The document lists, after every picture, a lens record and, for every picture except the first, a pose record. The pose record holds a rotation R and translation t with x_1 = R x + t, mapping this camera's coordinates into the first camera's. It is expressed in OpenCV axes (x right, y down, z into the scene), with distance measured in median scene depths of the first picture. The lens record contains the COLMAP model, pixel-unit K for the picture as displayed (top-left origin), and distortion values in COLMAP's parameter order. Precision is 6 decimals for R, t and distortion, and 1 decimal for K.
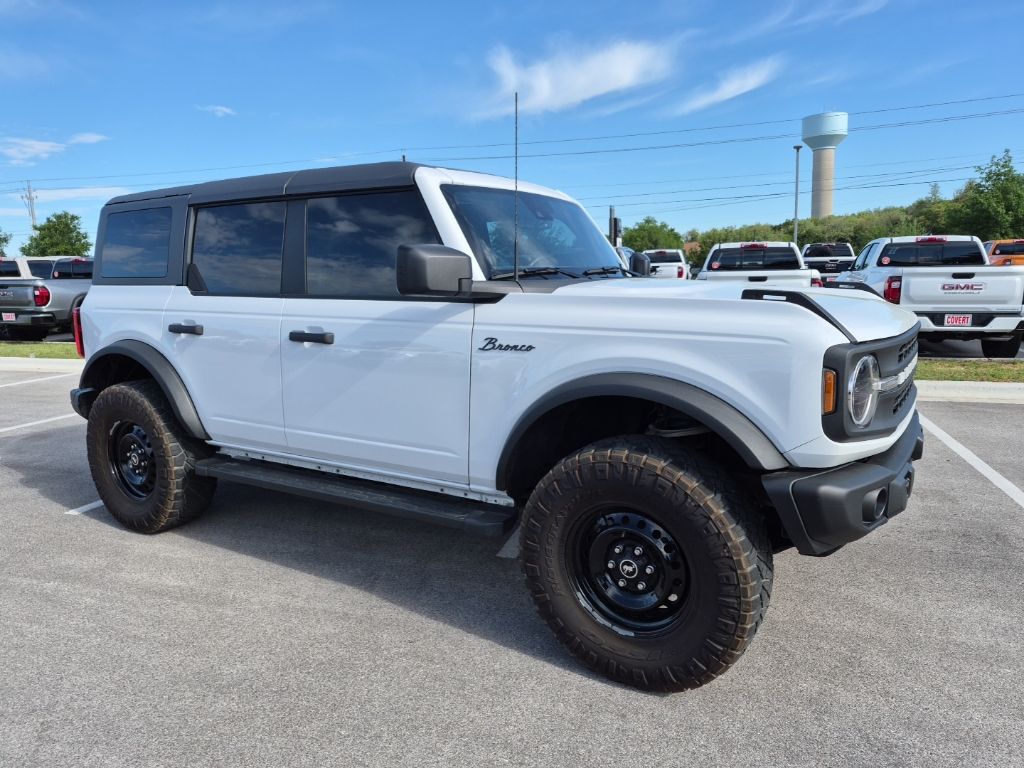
lens RADIAL K [[707.8, 0, 516.0], [0, 707.8, 365.2], [0, 0, 1]] dist [0.111849, -0.127588]
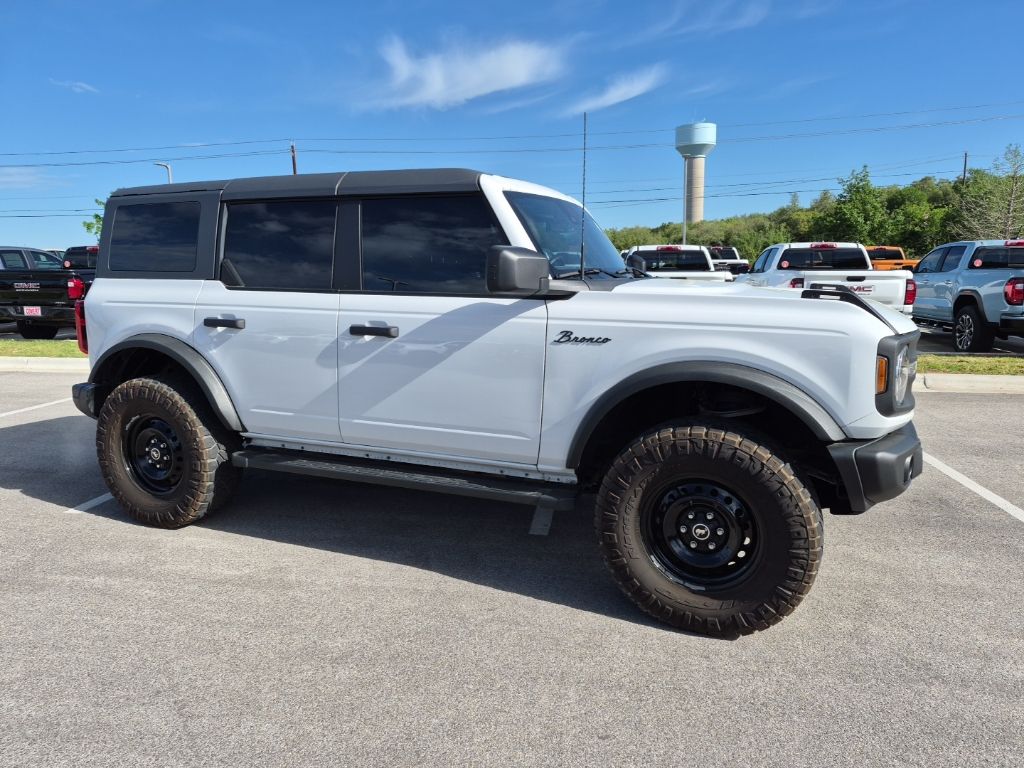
lens RADIAL K [[706.4, 0, 513.1], [0, 706.4, 356.4], [0, 0, 1]] dist [0.113975, -0.138231]
pose [[0.988209, -0.004075, 0.153057, -0.263508], [0.005215, 0.999962, -0.007049, 0.007659], [-0.153023, 0.007764, 0.988192, -0.076831]]
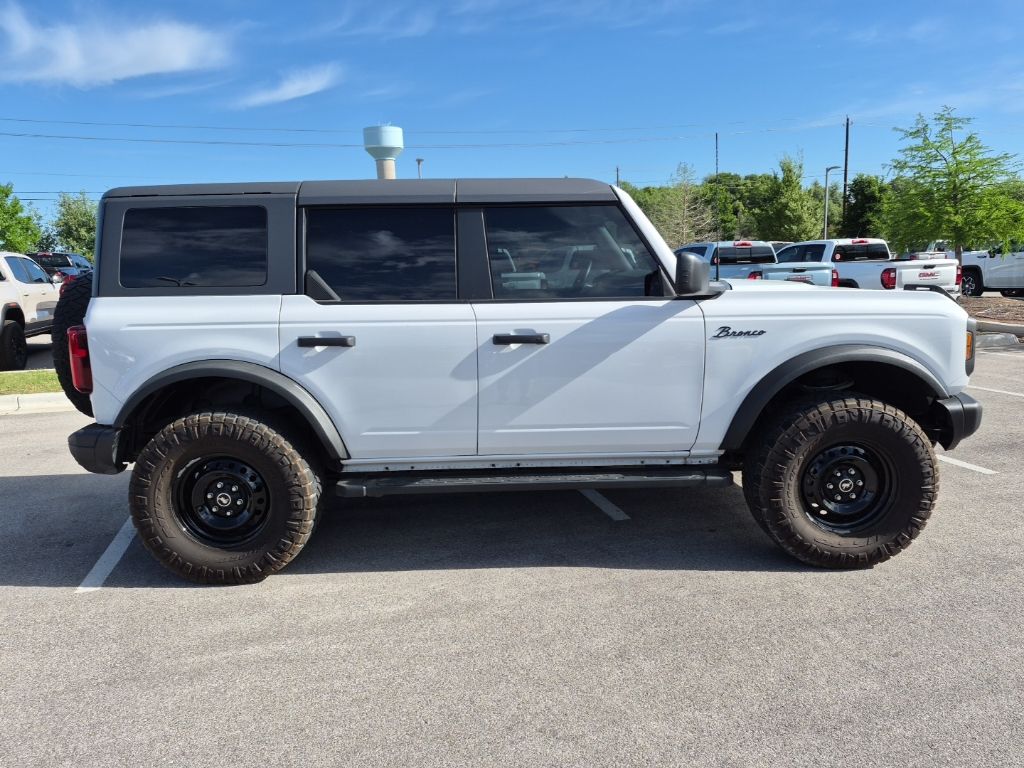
lens RADIAL K [[706.4, 0, 513.1], [0, 706.4, 356.4], [0, 0, 1]] dist [0.113975, -0.138231]
pose [[0.837942, -0.072624, 0.540906, -0.941347], [0.079721, 0.996764, 0.010330, -0.027152], [-0.539905, 0.034465, 0.841020, 0.134275]]
